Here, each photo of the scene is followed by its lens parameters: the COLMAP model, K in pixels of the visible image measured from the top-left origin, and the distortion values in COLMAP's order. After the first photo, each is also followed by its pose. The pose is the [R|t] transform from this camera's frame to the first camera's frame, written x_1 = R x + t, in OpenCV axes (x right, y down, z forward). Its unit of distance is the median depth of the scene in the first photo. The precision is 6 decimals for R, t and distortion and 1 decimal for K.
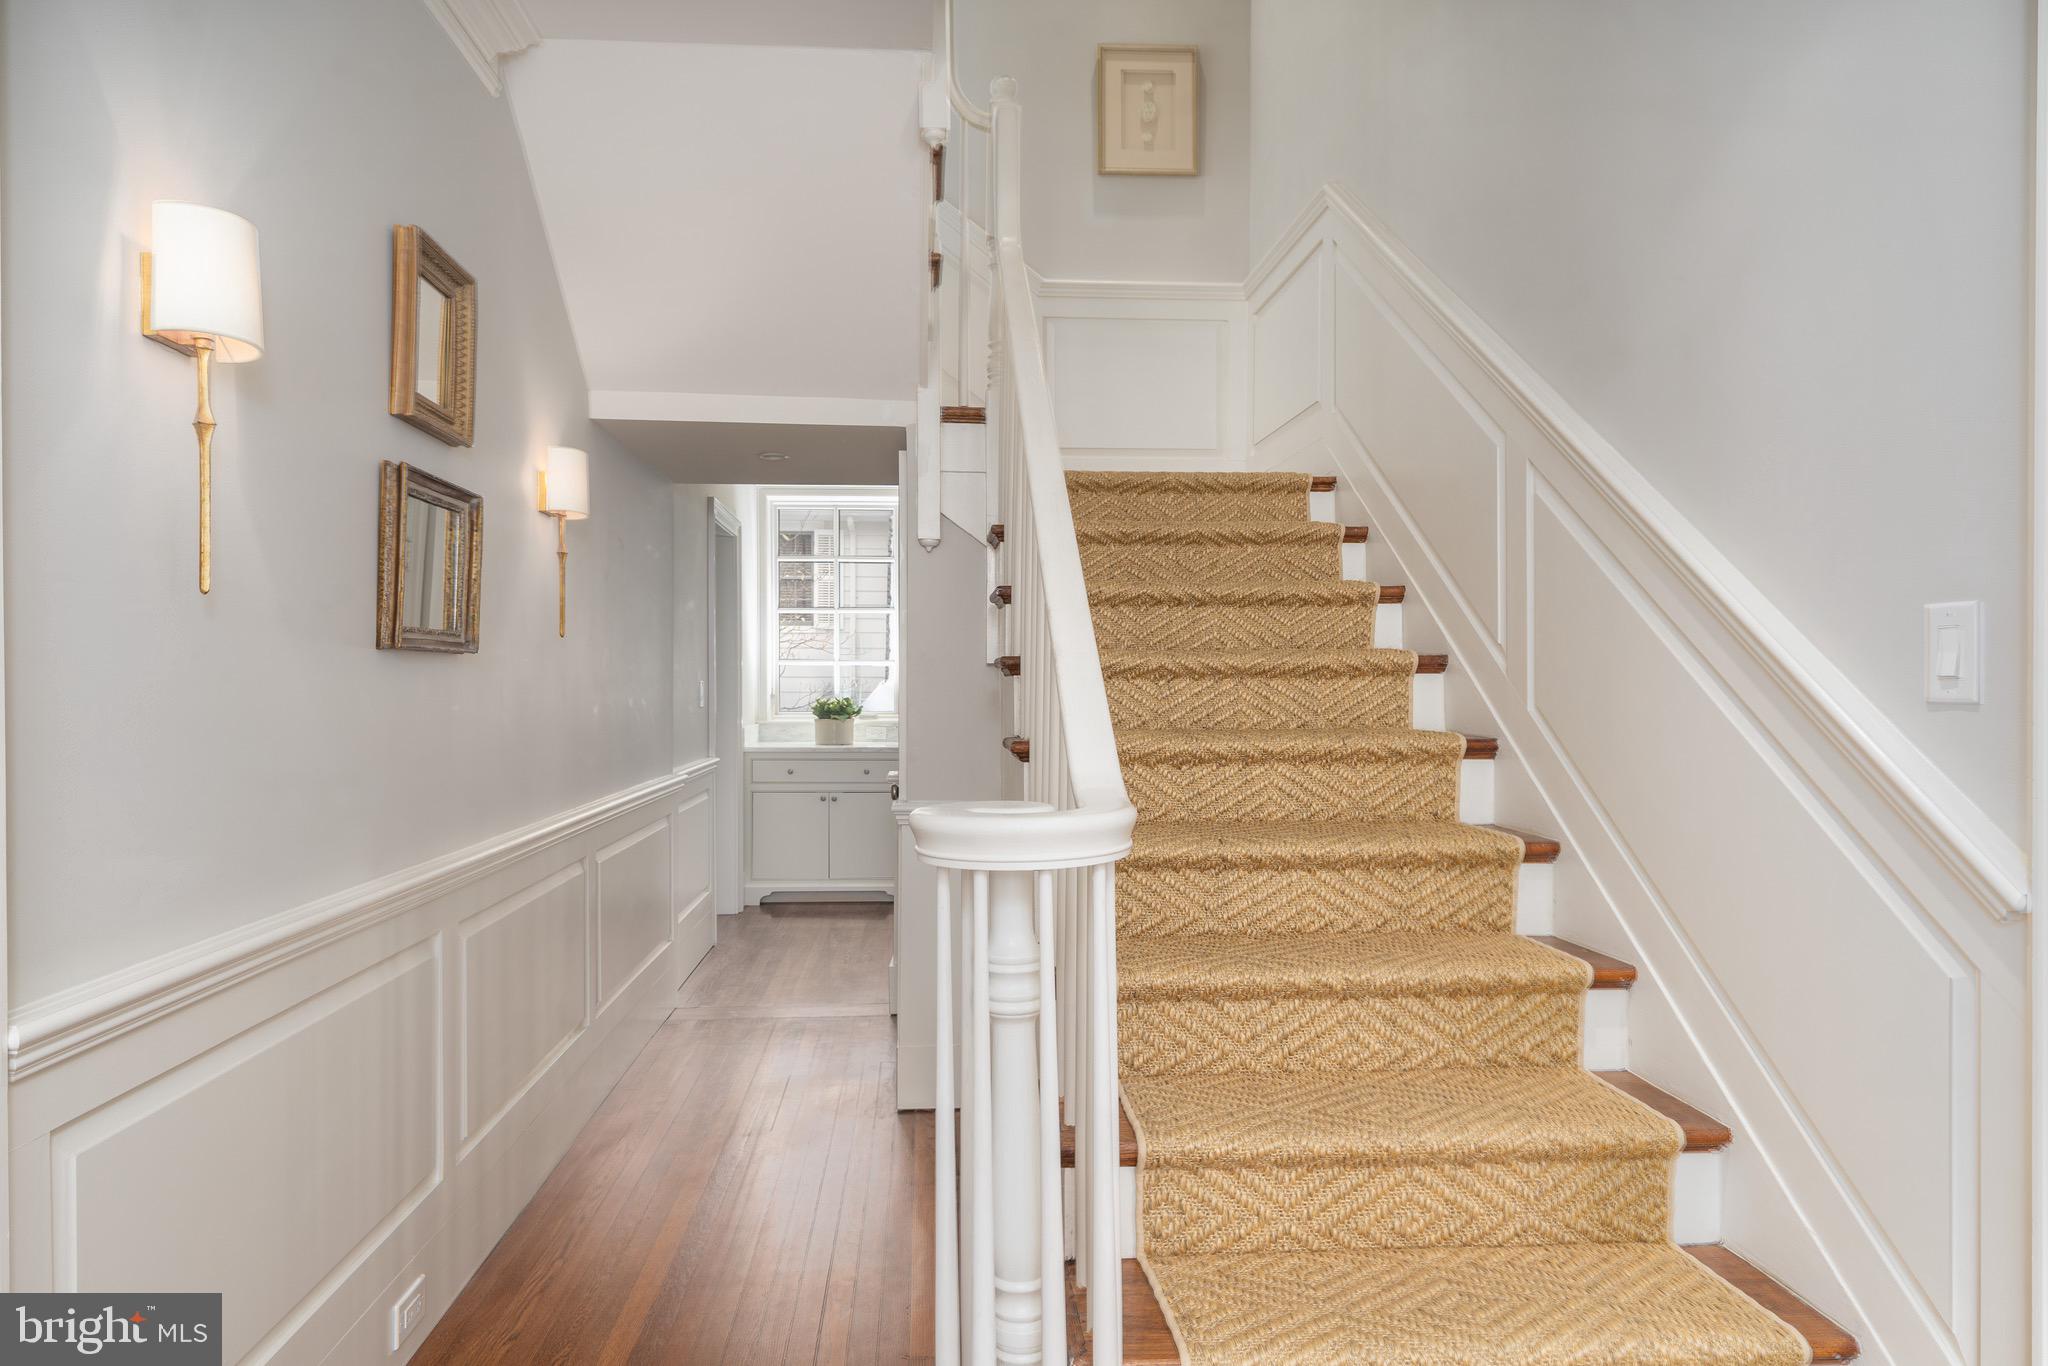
lens RADIAL K [[1201.6, 0, 1024.7], [0, 1201.6, 674.5], [0, 0, 1]] dist [-0.012247, 0.000762]
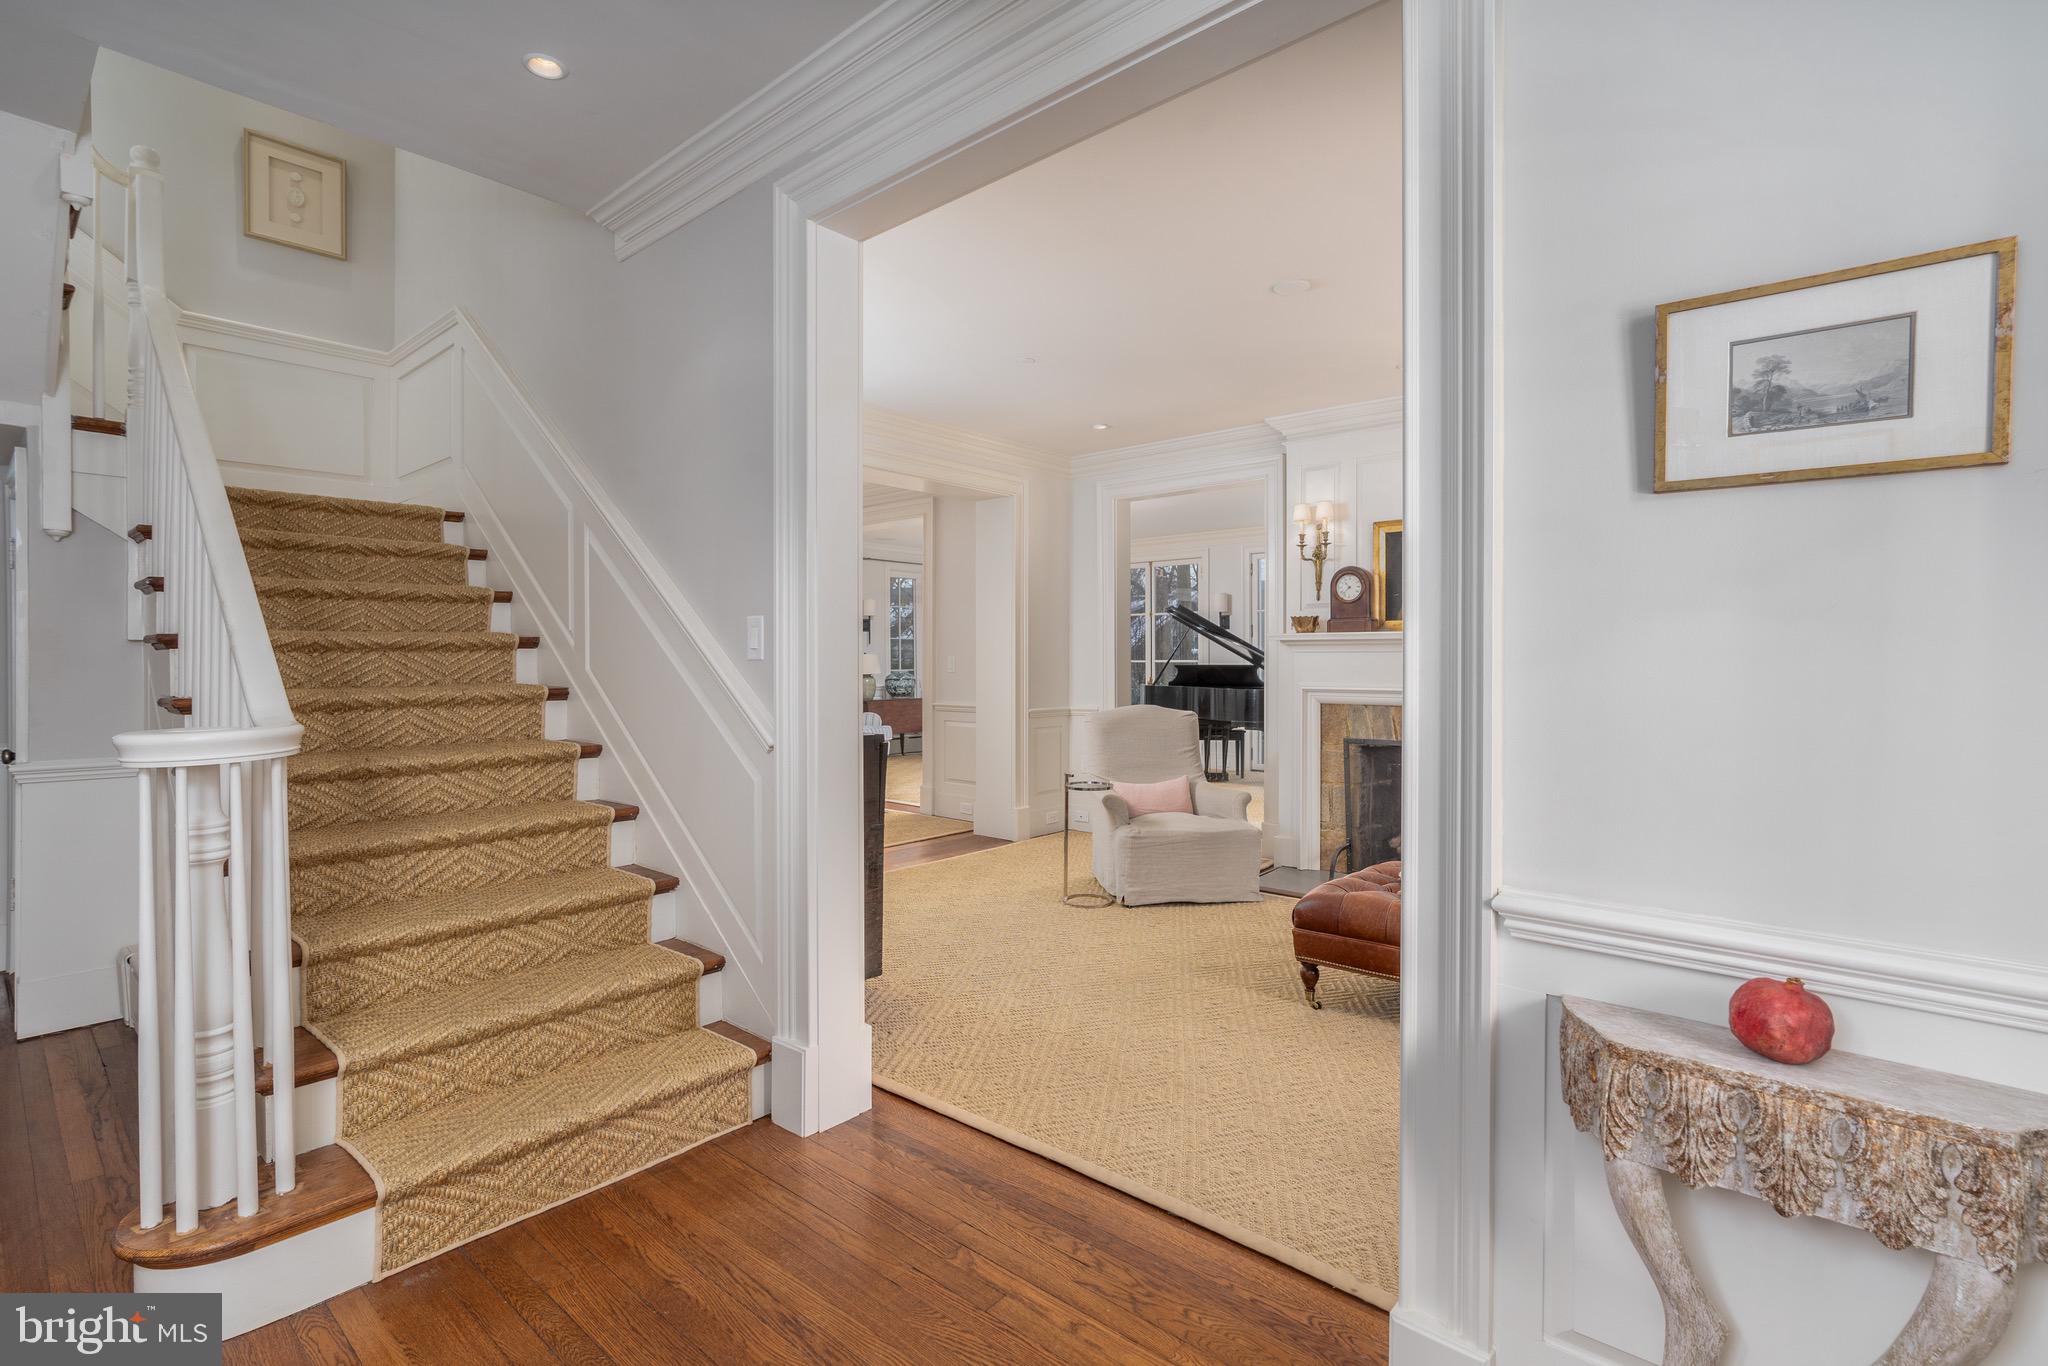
lens RADIAL K [[950.0, 0, 1037.1], [0, 950.0, 657.3], [0, 0, 1]] dist [-0.001216, 0.002095]
pose [[0.715167, -0.002420, 0.698950, -0.060936], [0.000220, 0.999995, 0.003238, 0.007157], [-0.698954, -0.002162, 0.715164, -0.392662]]
